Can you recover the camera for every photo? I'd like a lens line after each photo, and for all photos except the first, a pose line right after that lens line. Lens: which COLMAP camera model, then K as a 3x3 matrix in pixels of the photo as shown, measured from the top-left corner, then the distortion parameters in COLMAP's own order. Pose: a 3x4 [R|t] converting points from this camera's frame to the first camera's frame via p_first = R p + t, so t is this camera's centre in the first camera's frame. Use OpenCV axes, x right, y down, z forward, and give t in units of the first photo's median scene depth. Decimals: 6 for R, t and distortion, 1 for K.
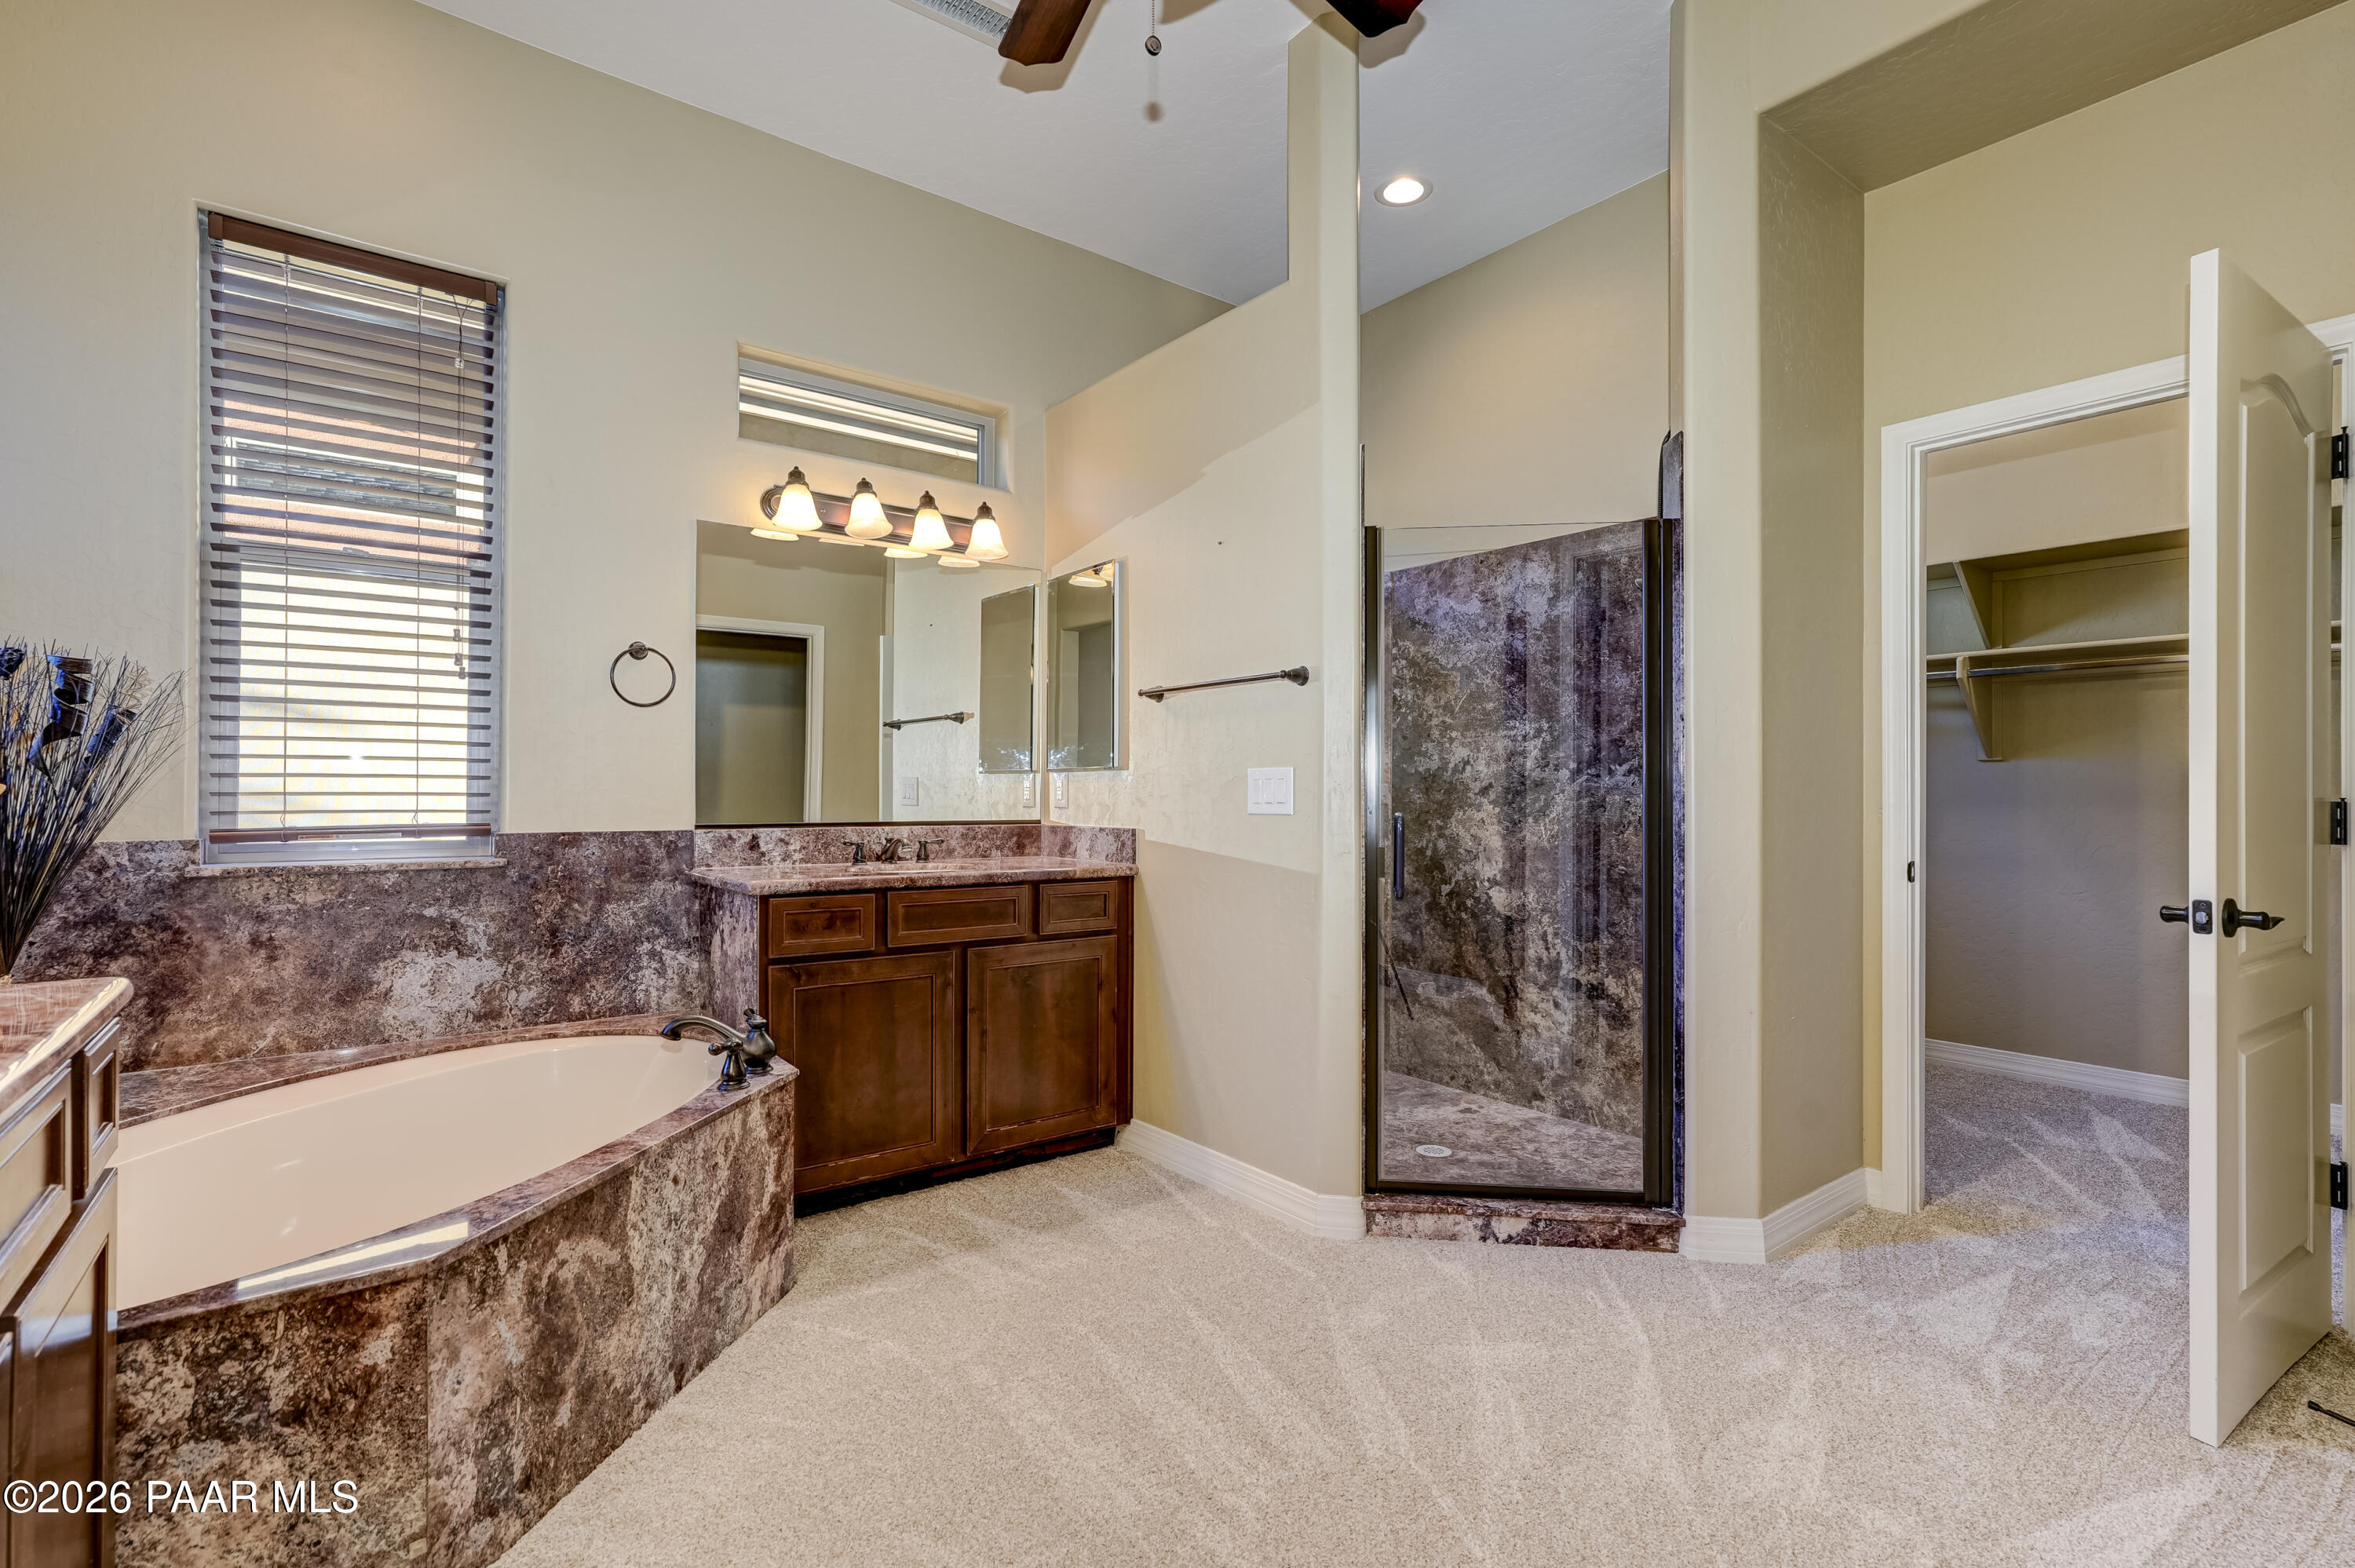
lens RADIAL K [[1078.6, 0, 1179.5], [0, 1078.6, 788.5], [0, 0, 1]] dist [-0.014376, 0.010801]
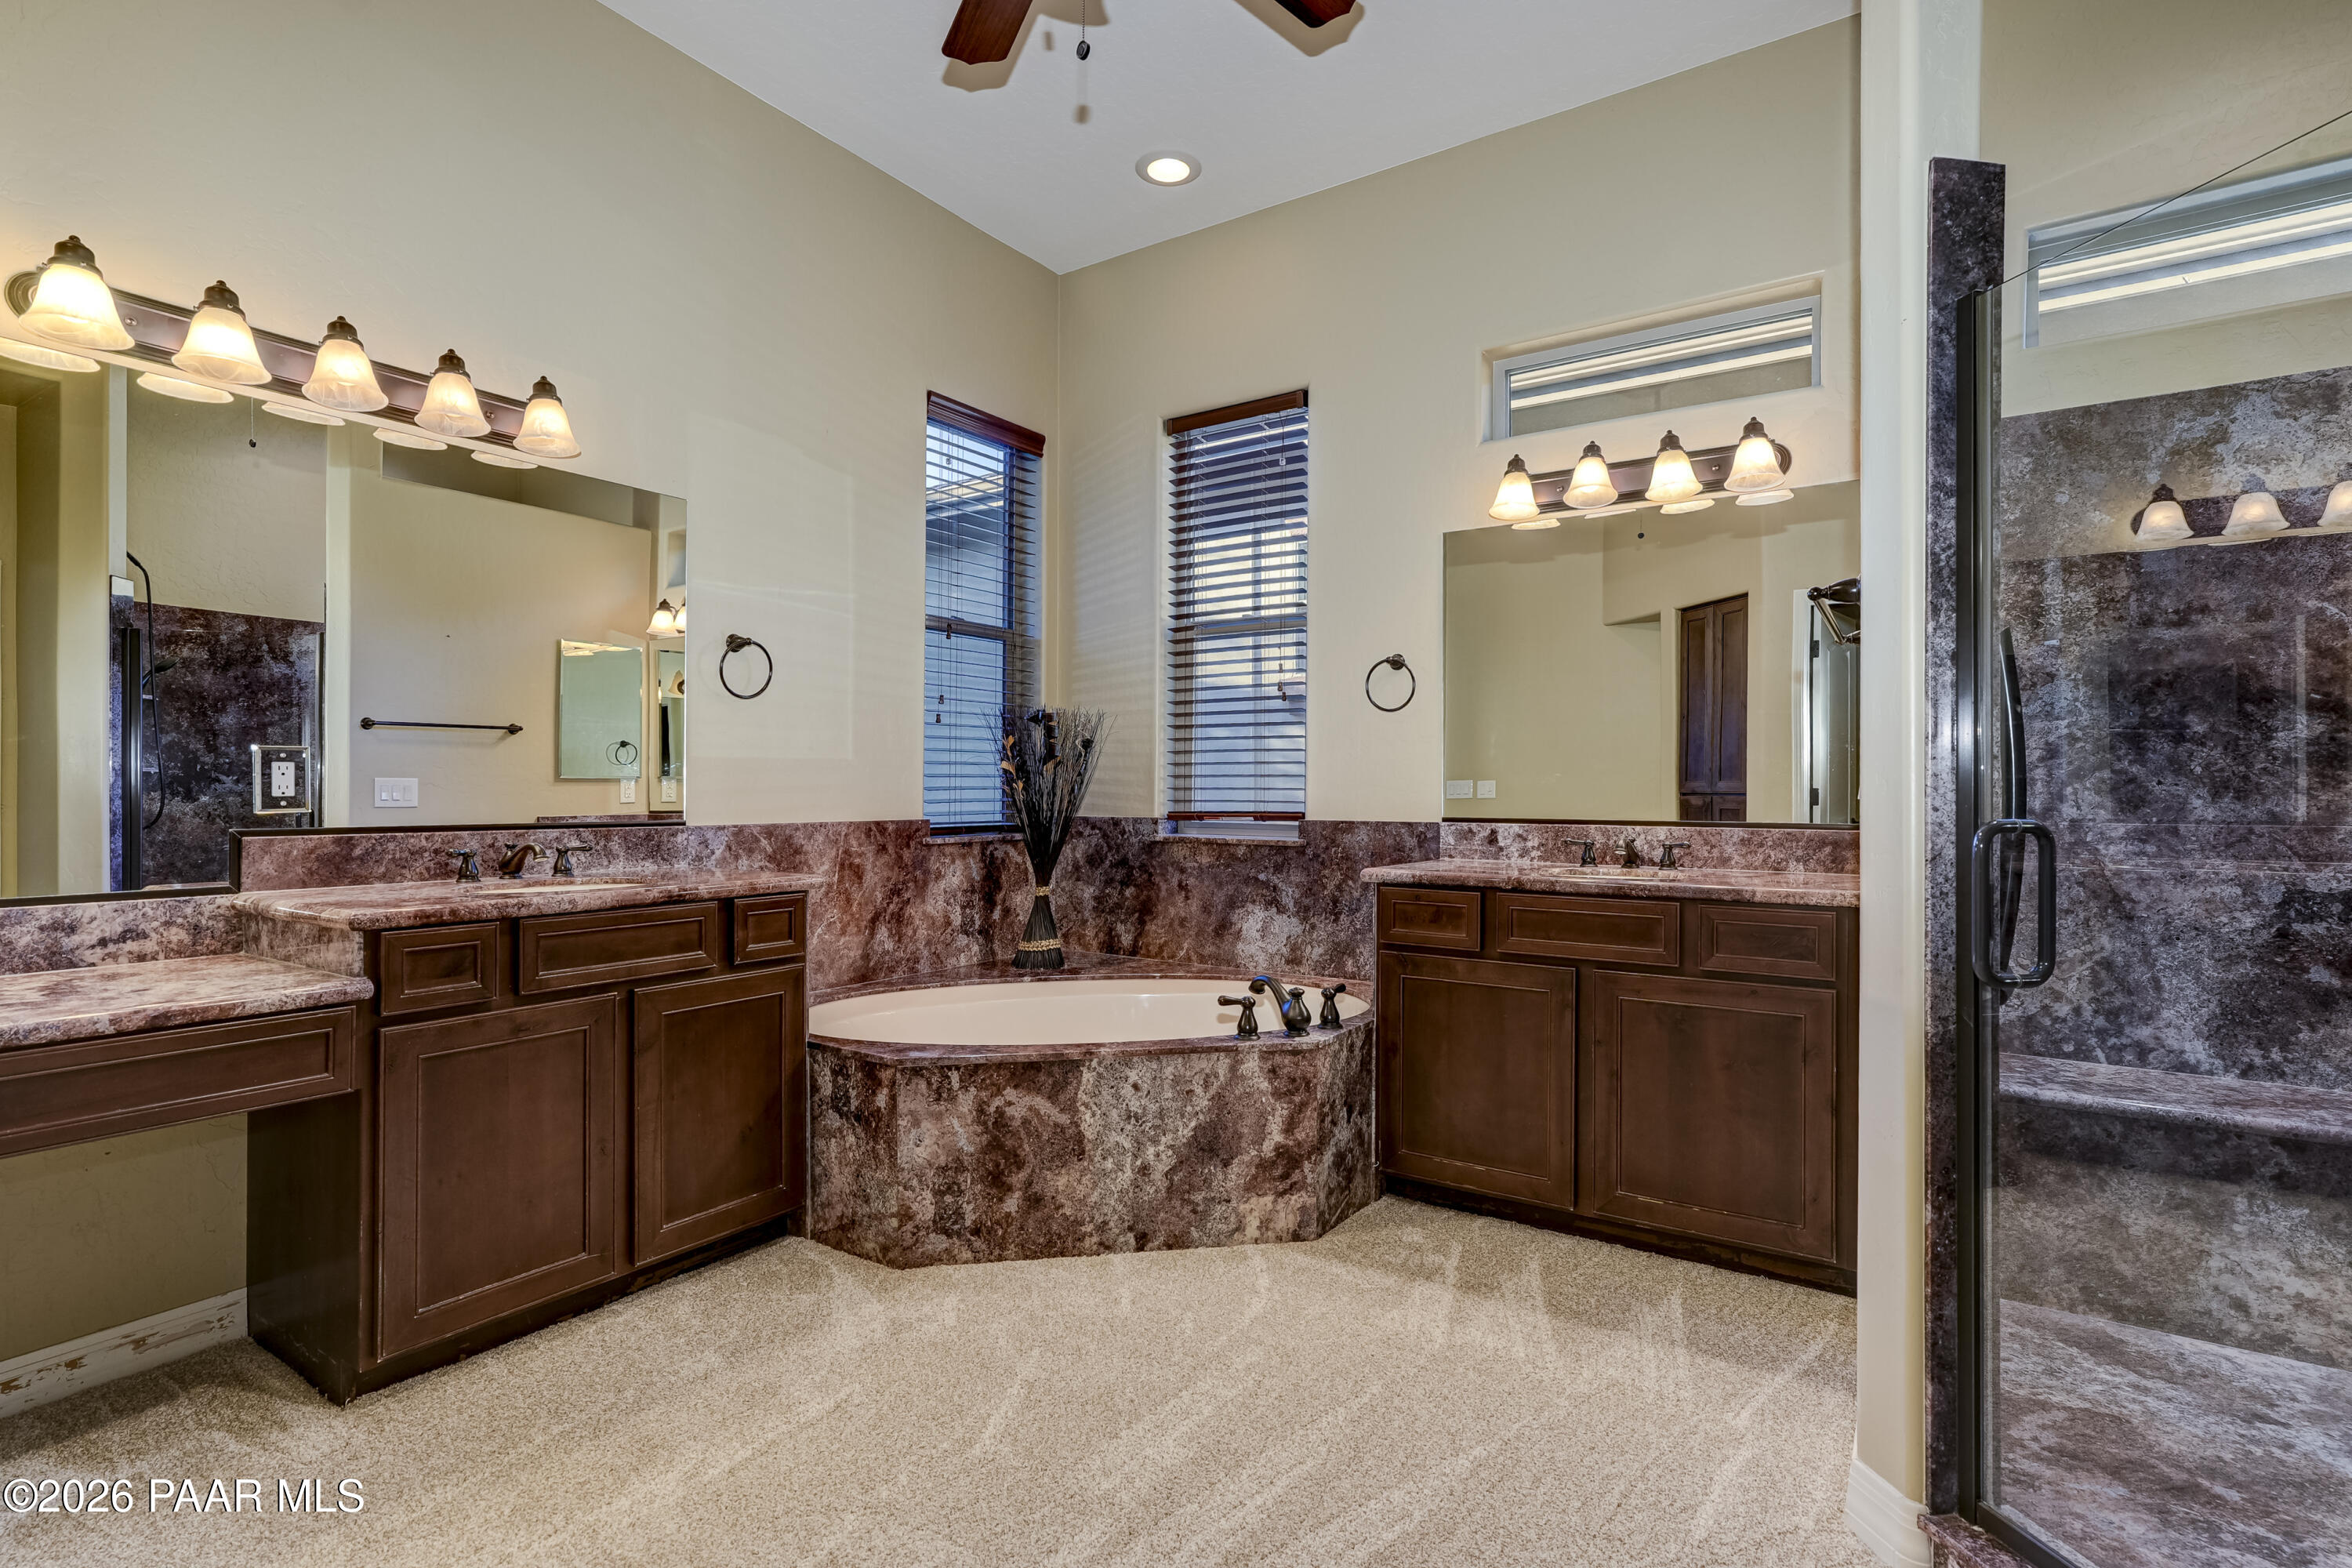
lens RADIAL K [[1123.3, 0, 1177.6], [0, 1123.3, 783.9], [0, 0, 1]] dist [-0.019478, 0.000375]
pose [[0.313903, -0.006346, -0.949434, 0.601453], [0.002907, 0.999979, -0.005723, 0.006566], [0.949451, -0.000963, 0.313915, 0.454949]]
